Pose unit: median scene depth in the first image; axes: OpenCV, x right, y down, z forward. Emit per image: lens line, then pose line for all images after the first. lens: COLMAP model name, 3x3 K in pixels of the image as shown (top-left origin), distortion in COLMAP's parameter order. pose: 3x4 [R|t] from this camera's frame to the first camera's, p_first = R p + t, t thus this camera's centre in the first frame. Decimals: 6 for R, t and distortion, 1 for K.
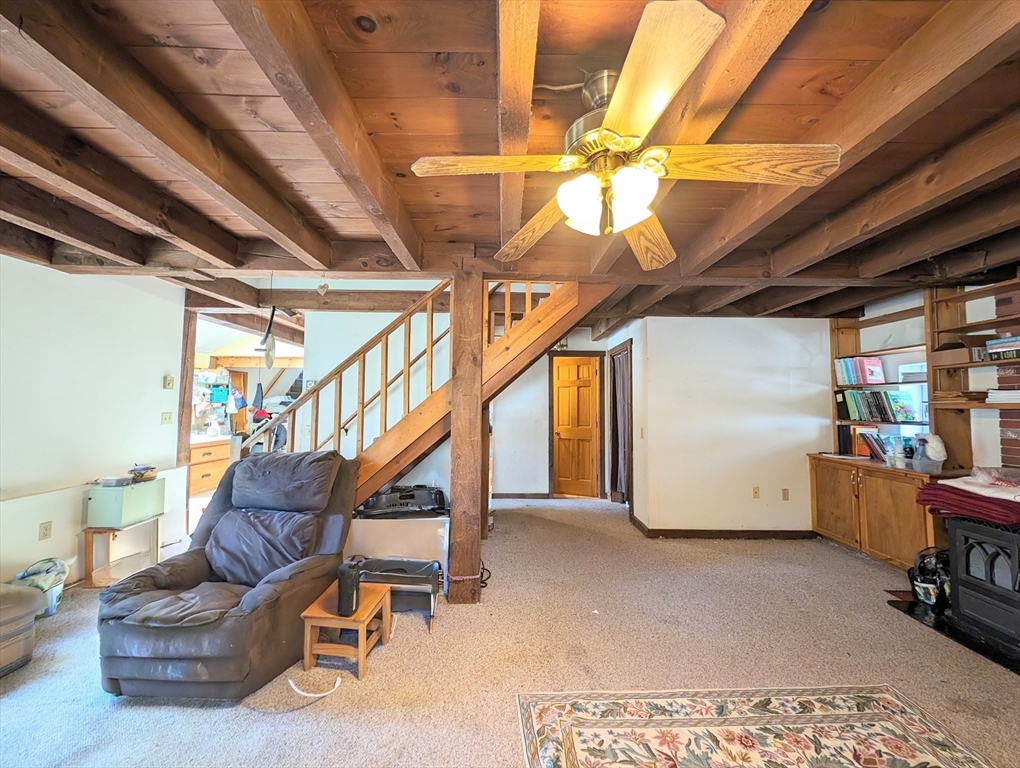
lens RADIAL K [[381.8, 0, 512.3], [0, 381.8, 383.8], [0, 0, 1]] dist [0.008784, 0.000030]
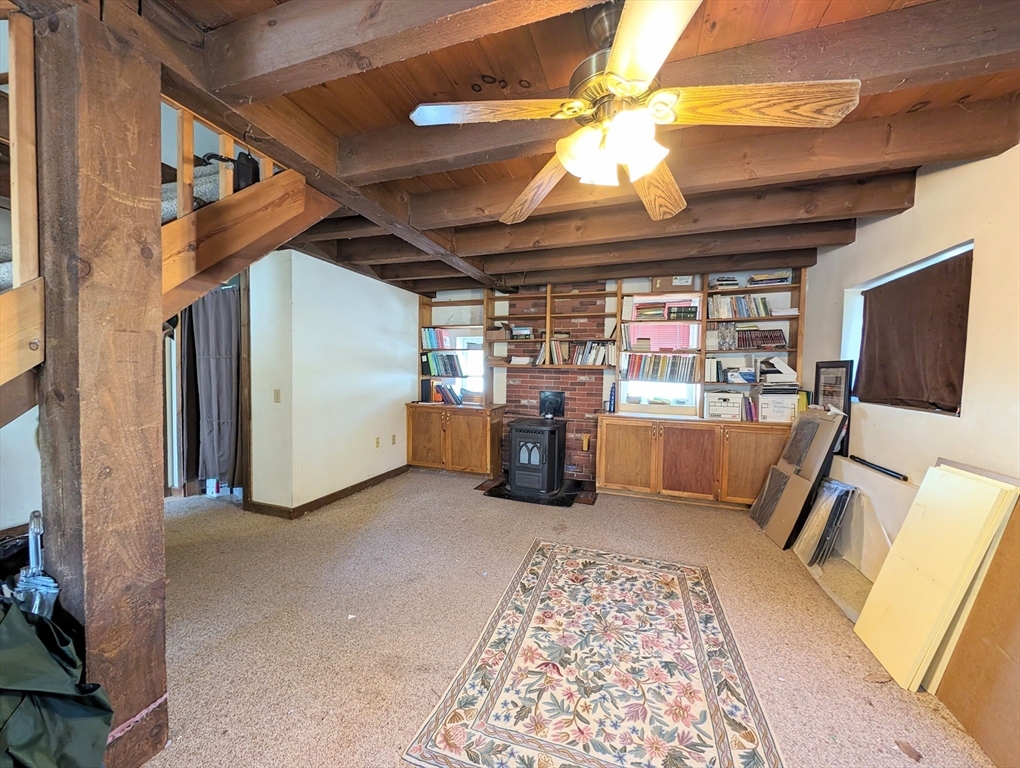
lens RADIAL K [[381.8, 0, 512.3], [0, 381.8, 383.8], [0, 0, 1]] dist [0.008784, 0.000030]
pose [[0.351896, -0.035180, 0.935378, -0.313105], [-0.068251, 0.995669, 0.063125, 0.025609], [-0.933548, -0.086054, 0.347971, 0.346691]]
